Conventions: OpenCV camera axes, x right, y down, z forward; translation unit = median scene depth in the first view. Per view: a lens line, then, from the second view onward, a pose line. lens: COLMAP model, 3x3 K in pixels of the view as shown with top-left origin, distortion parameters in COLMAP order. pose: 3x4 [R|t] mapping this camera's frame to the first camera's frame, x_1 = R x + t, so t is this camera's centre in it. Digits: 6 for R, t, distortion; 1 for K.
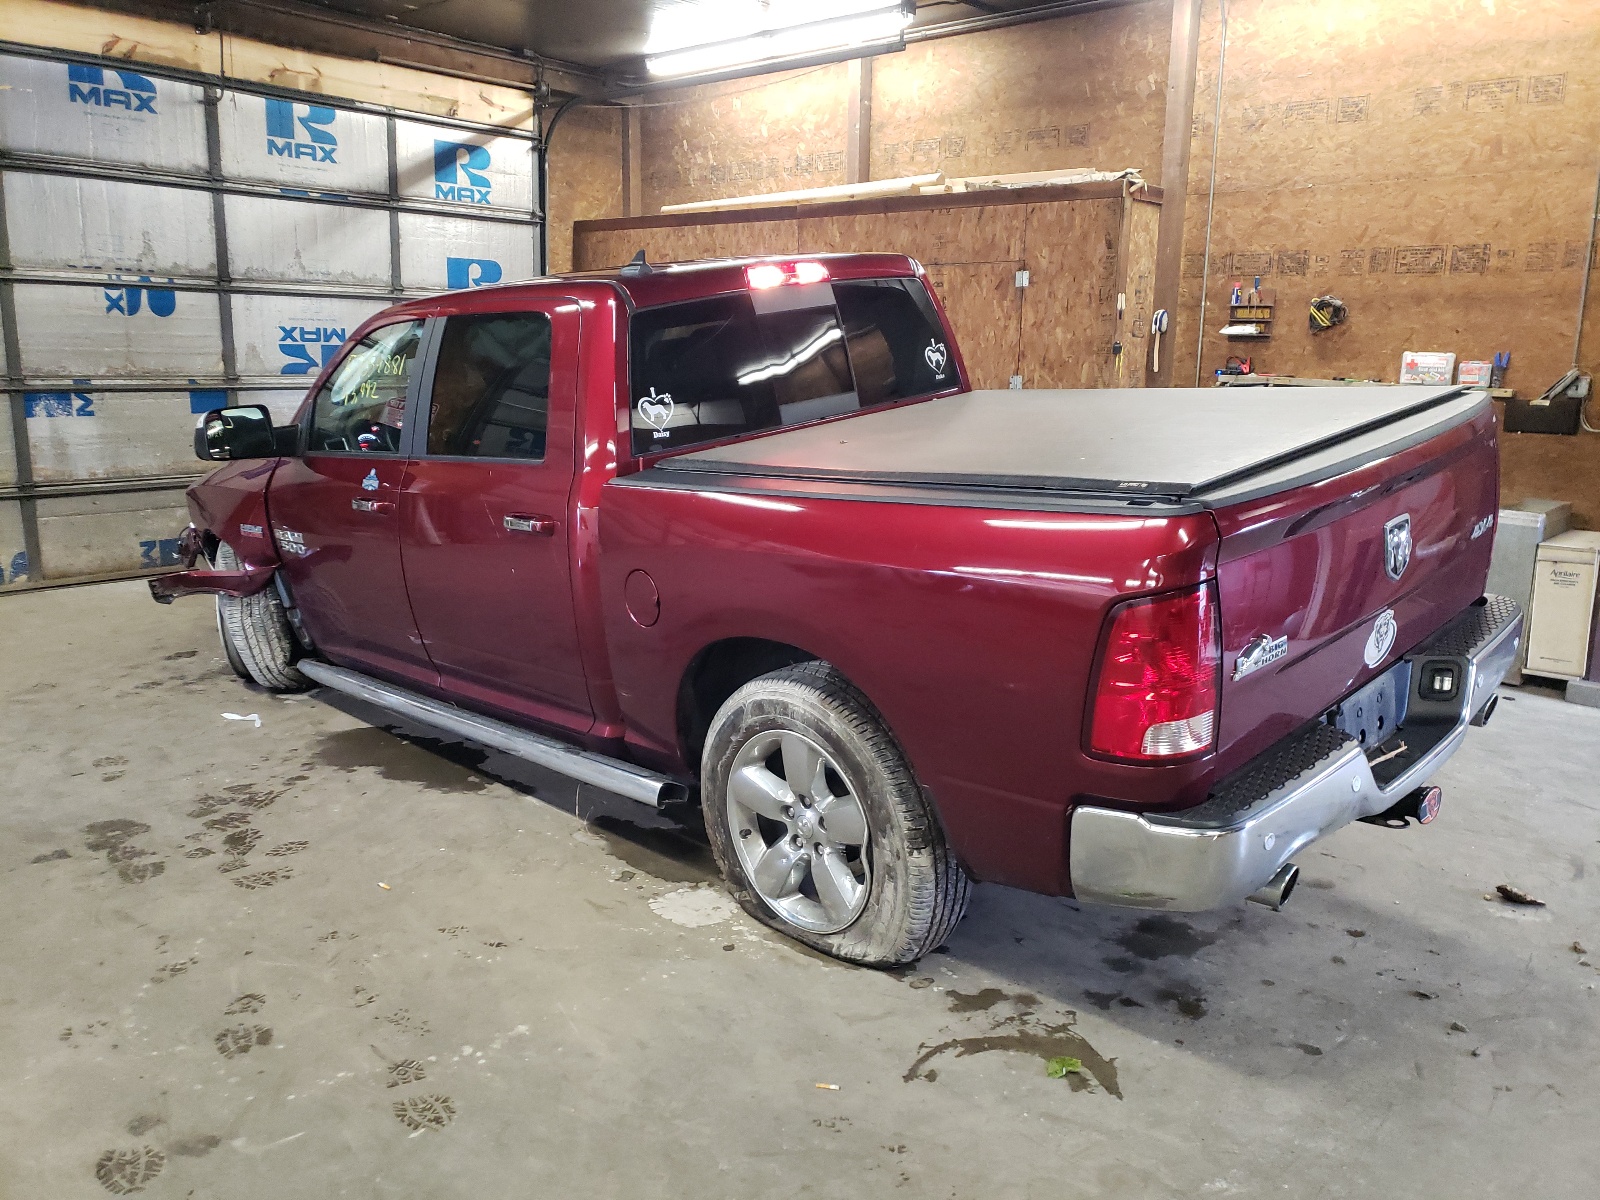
lens RADIAL K [[1251.7, 0, 794.3], [0, 1251.7, 586.8], [0, 0, 1]] dist [0.006907, 0.015084]
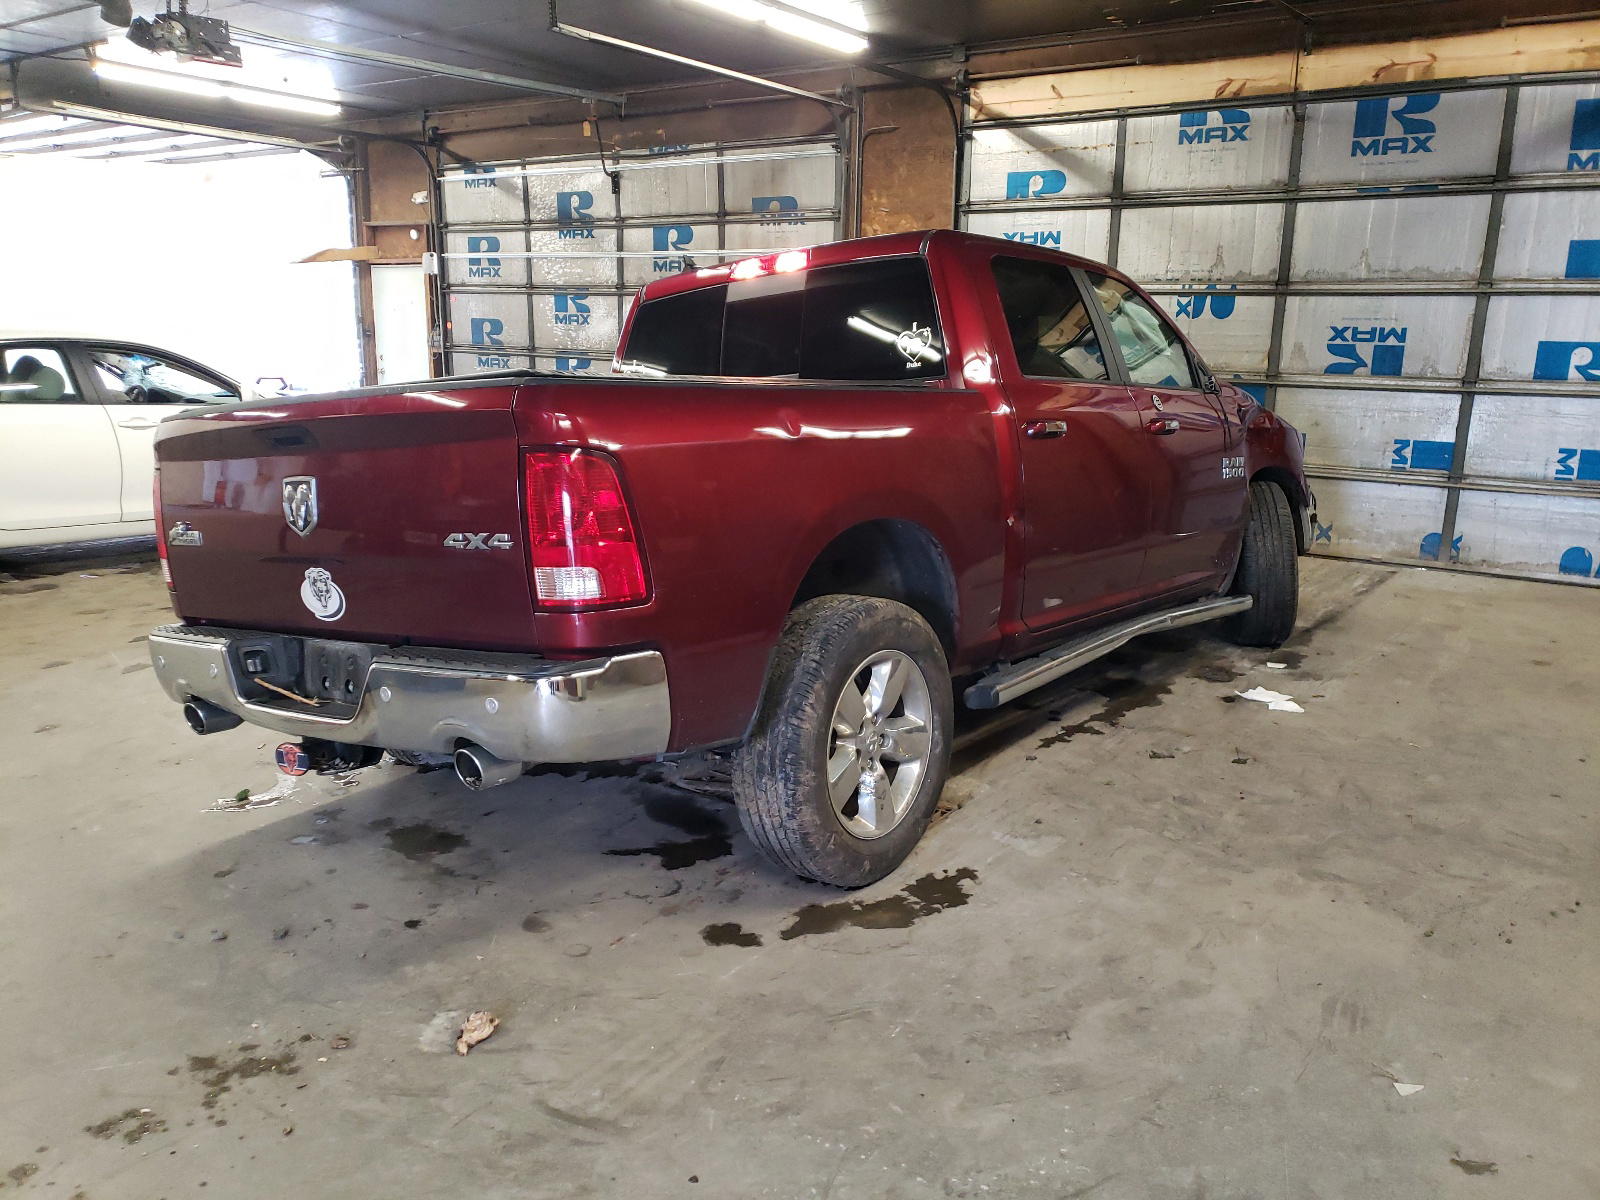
lens RADIAL K [[1263.5, 0, 800.0], [0, 1263.5, 600.0], [0, 0, 1]] dist [0.012992, 0.014204]
pose [[0.109301, 0.197845, -0.974120, 0.611108], [-0.203819, 0.963630, 0.172845, -0.086537], [0.972888, 0.179652, 0.145651, 0.487162]]
